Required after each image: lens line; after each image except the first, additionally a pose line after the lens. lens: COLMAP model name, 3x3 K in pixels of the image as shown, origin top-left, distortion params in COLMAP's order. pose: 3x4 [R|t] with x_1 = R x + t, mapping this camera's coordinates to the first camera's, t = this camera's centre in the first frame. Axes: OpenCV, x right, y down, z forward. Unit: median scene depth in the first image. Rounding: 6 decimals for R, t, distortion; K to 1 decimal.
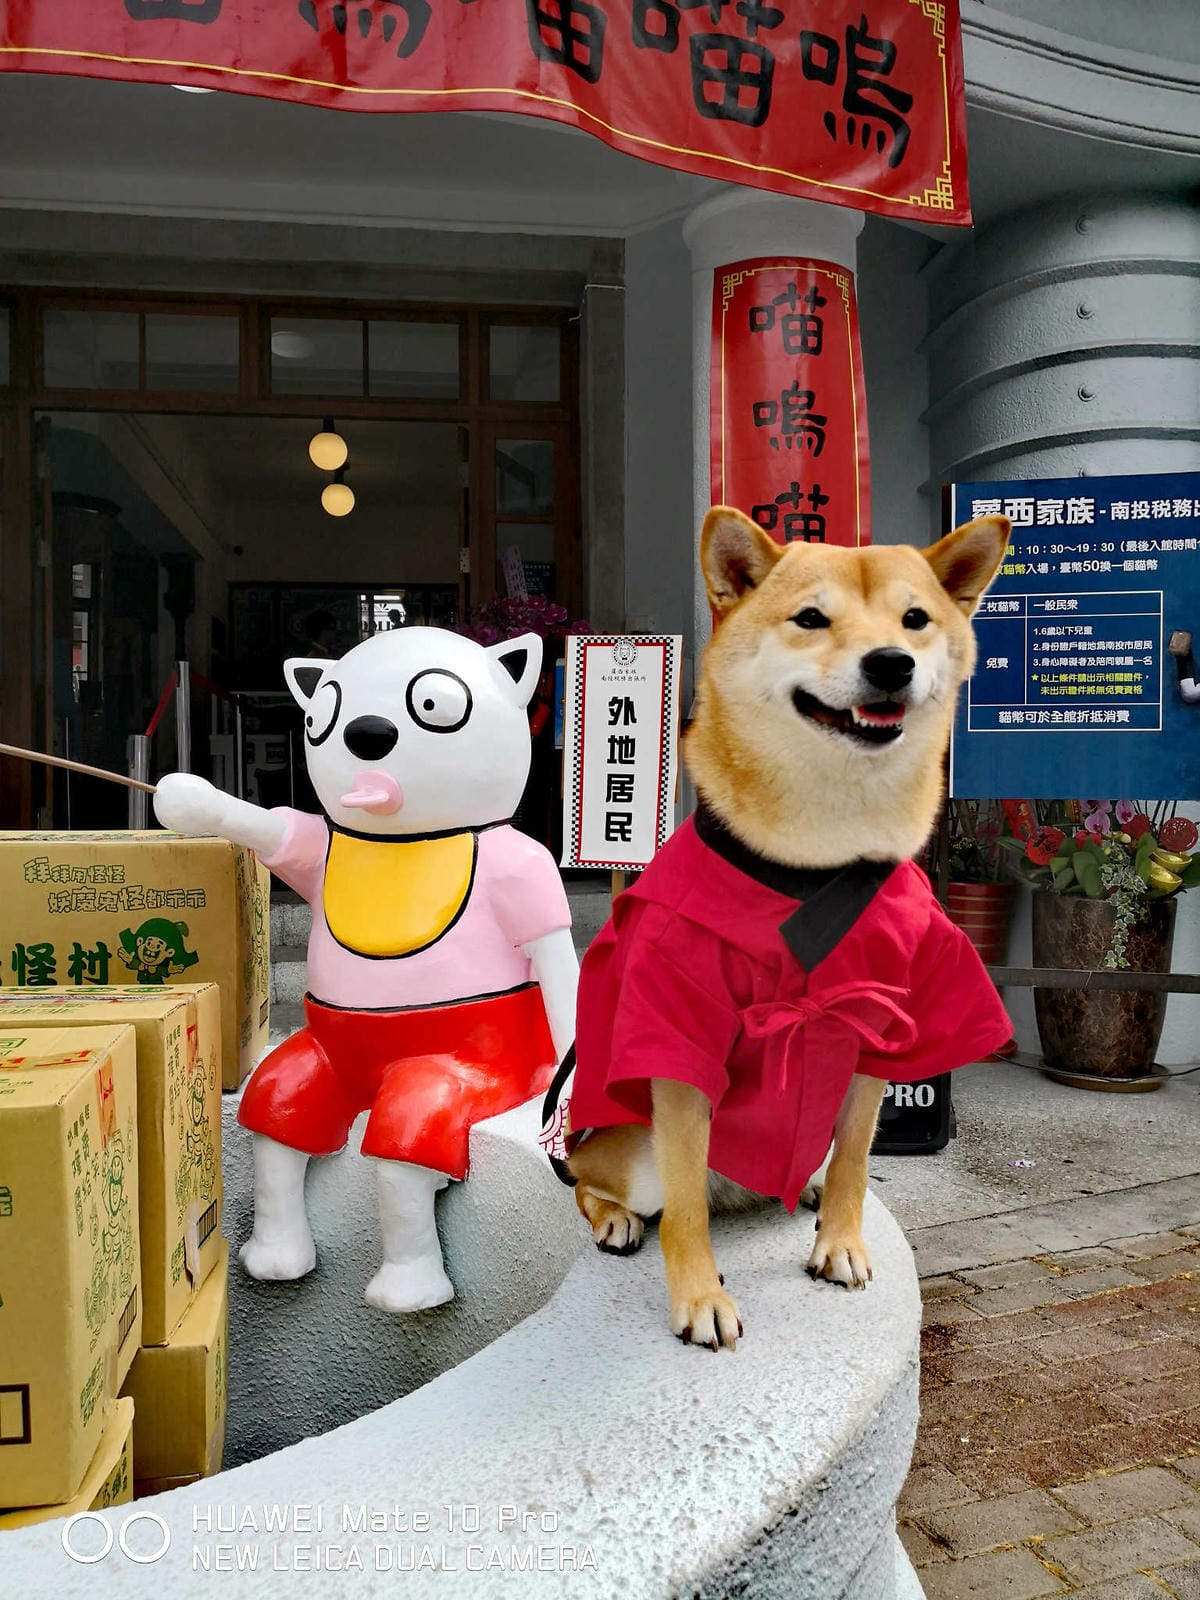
lens RADIAL K [[1315.9, 0, 607.7], [0, 1315.9, 793.9], [0, 0, 1]] dist [0.002990, -0.007971]
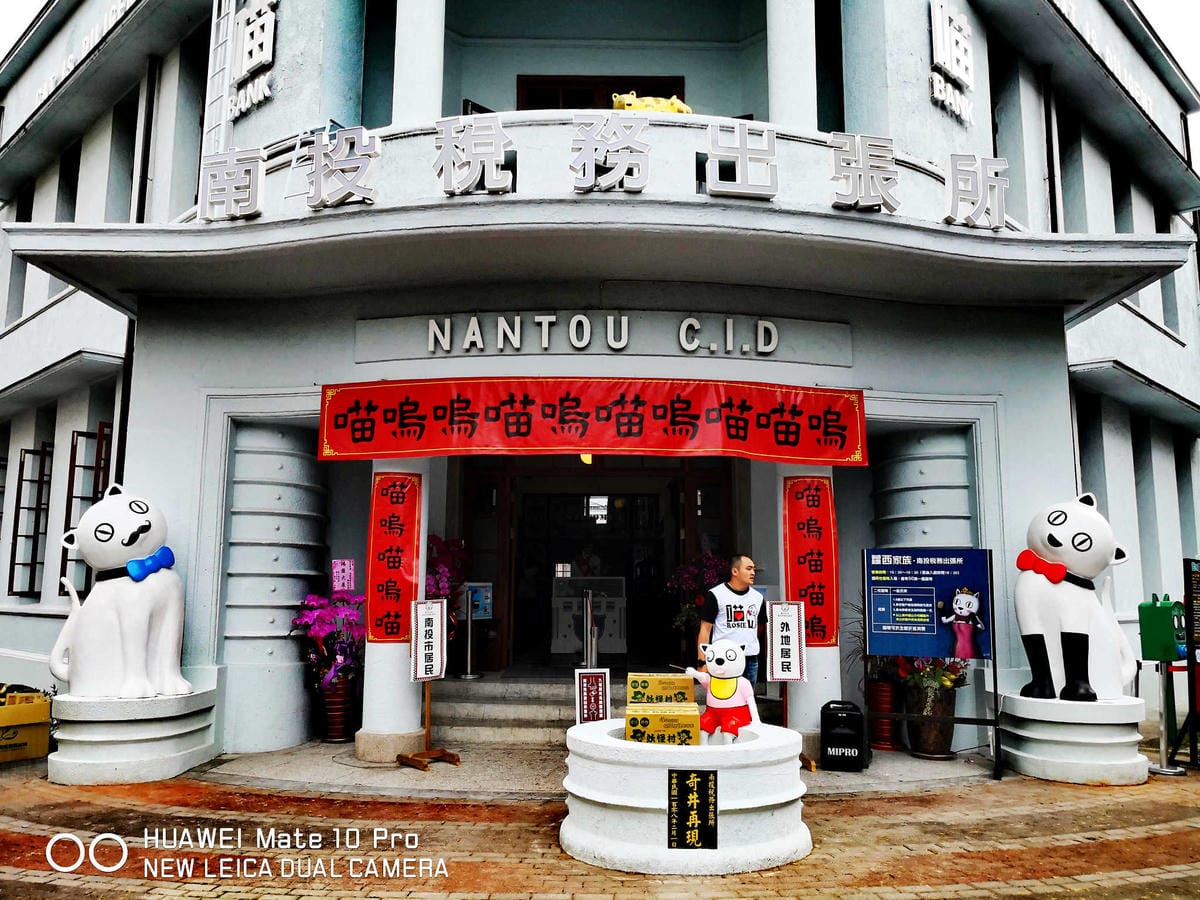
lens RADIAL K [[986.9, 0, 588.3], [0, 986.9, 452.0], [0, 0, 1]] dist [0.002990, -0.007971]
pose [[0.990028, -0.012290, -0.140333, -0.048514], [-0.008114, 0.989558, -0.143907, -0.127448], [0.140636, 0.143611, 0.979590, -1.385792]]
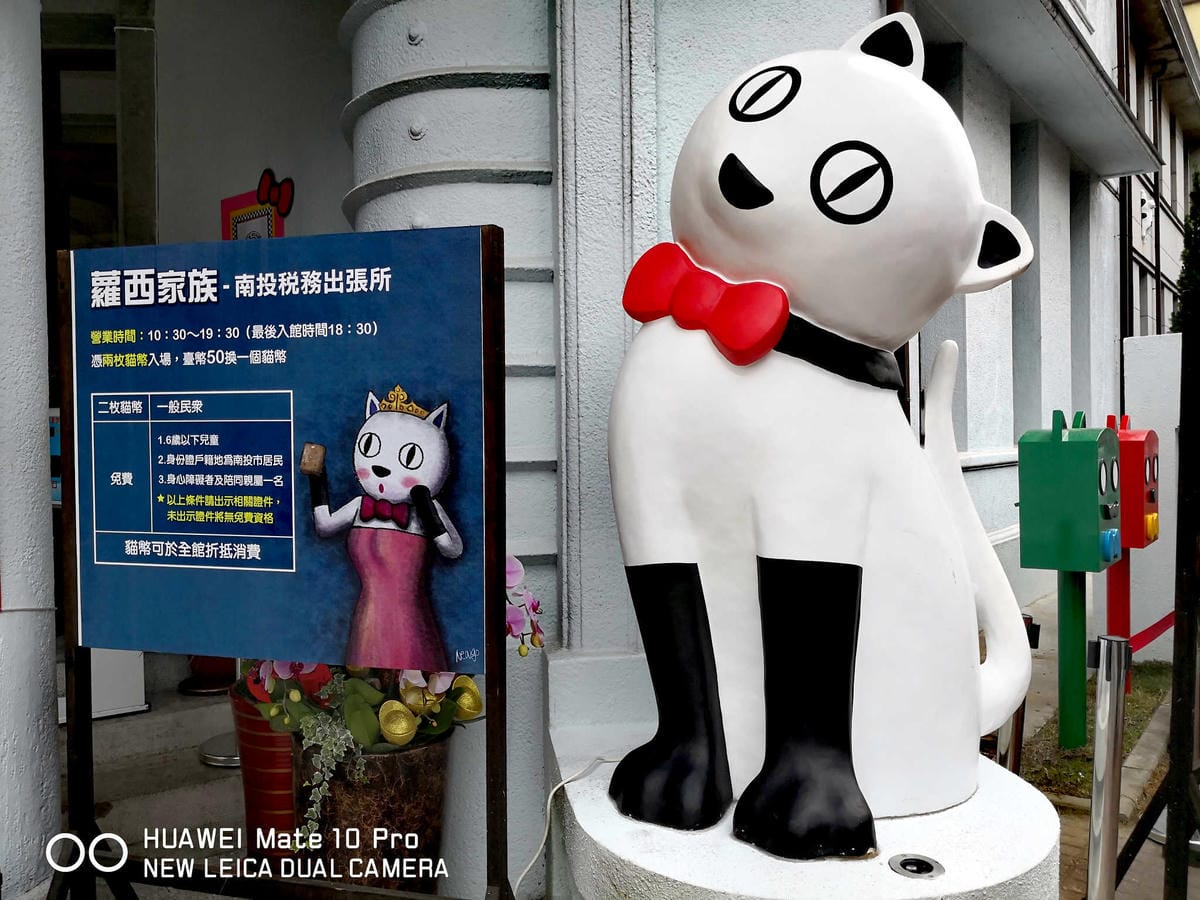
lens RADIAL K [[986.9, 0, 599.6], [0, 986.9, 446.8], [0, 0, 1]] dist [0.002990, -0.007971]
pose [[0.999861, -0.011295, -0.012227, 0.597955], [0.011473, 0.999827, 0.014622, -0.125739], [0.012060, -0.014760, 0.999818, 0.419652]]
